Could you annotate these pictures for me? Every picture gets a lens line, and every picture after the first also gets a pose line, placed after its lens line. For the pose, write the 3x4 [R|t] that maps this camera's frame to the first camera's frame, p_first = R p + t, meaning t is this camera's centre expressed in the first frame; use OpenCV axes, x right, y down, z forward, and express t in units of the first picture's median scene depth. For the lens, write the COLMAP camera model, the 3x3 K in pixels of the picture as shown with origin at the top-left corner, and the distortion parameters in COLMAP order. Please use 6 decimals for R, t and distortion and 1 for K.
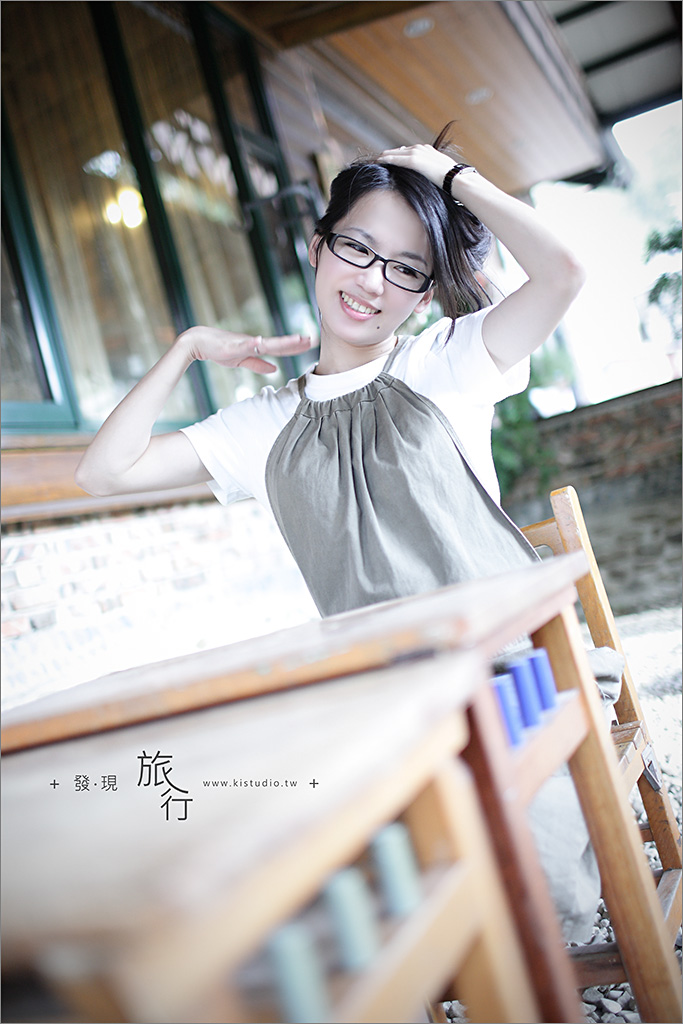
lens RADIAL K [[1176.1, 0, 341.5], [0, 1176.1, 512.0], [0, 0, 1]] dist [-0.067448, -0.001555]
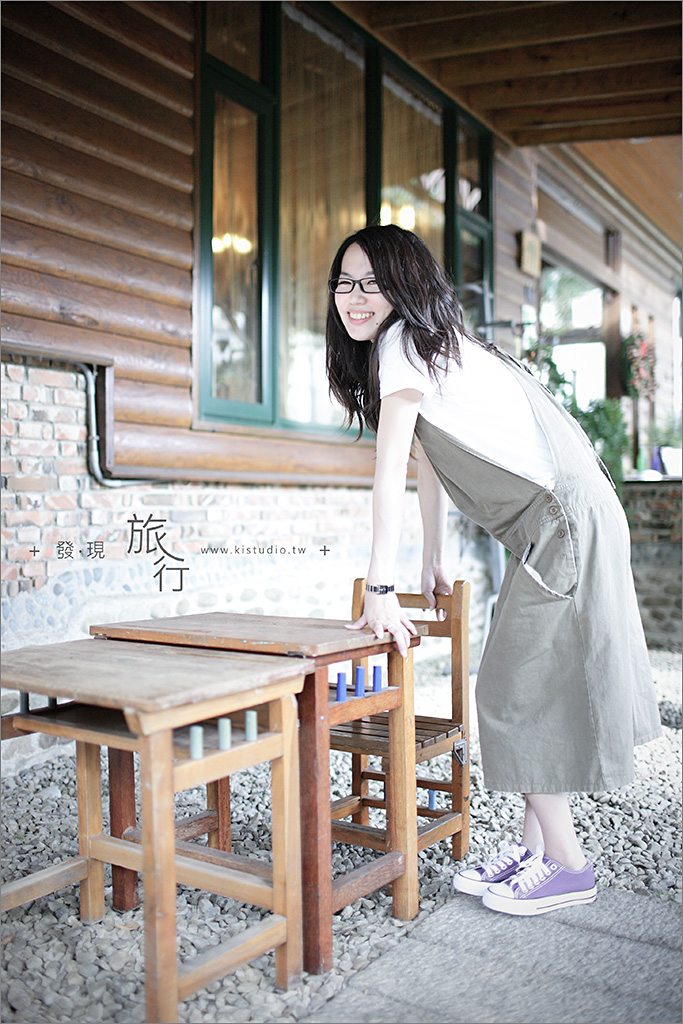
lens RADIAL K [[1036.3, 0, 341.5], [0, 1036.3, 512.0], [0, 0, 1]] dist [-0.000493, 0.001221]
pose [[0.950767, 0.262107, -0.165355, 0.098805], [-0.252915, 0.964595, 0.074768, -0.081521], [0.179098, -0.029266, 0.983396, -0.265868]]
